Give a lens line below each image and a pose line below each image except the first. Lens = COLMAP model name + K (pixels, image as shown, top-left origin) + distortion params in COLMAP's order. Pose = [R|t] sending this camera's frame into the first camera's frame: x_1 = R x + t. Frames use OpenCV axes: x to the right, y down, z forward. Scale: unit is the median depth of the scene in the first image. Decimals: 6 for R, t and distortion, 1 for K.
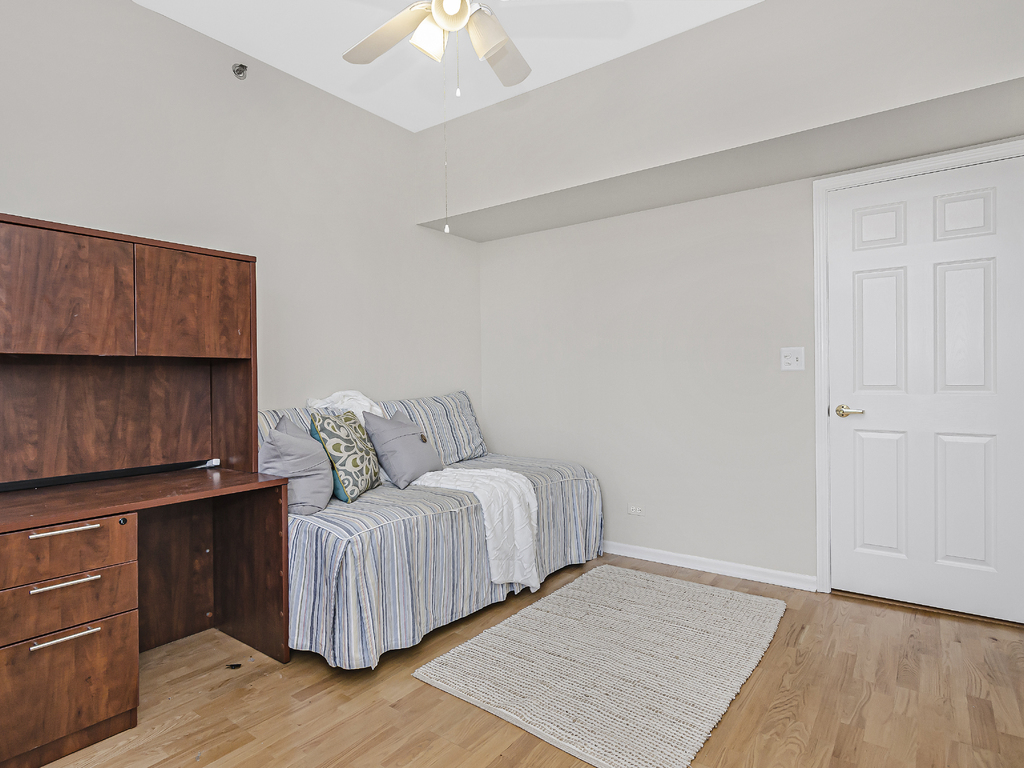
lens RADIAL K [[571.9, 0, 507.8], [0, 571.9, 376.2], [0, 0, 1]] dist [0.003127, 0.000748]
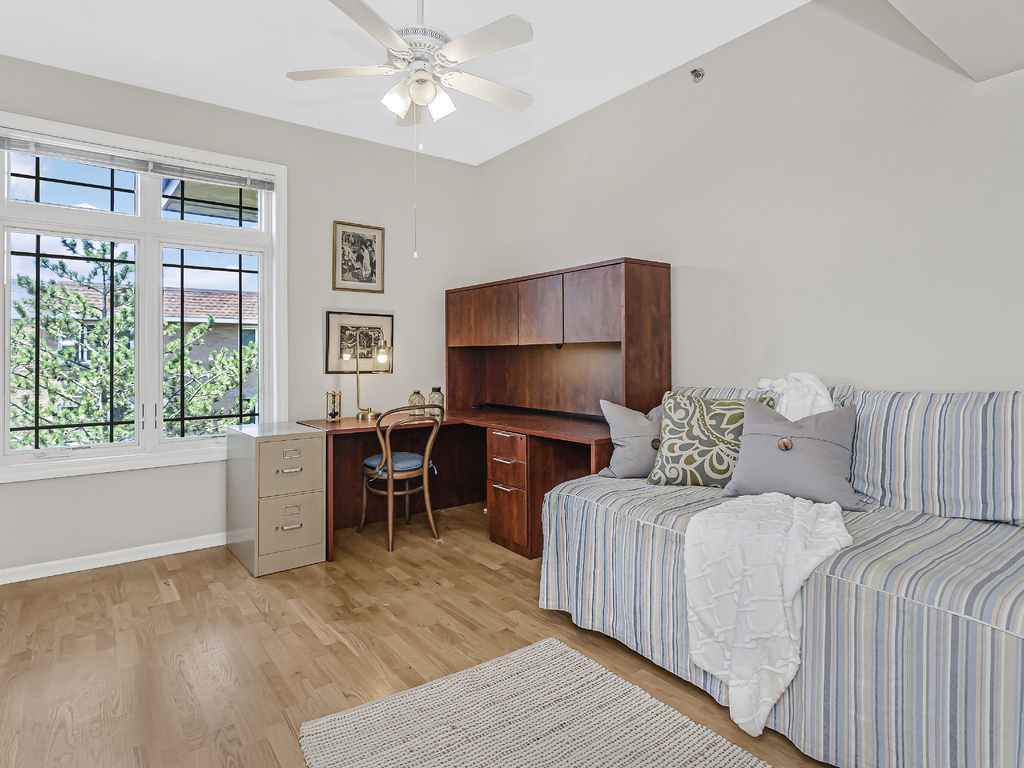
lens RADIAL K [[571.9, 0, 507.8], [0, 571.9, 376.2], [0, 0, 1]] dist [0.003127, 0.000748]
pose [[-0.271575, 0.039900, -0.961590, 0.850421], [0.003194, 0.999172, 0.040557, -0.005652], [0.962412, 0.007943, -0.271477, 1.203393]]
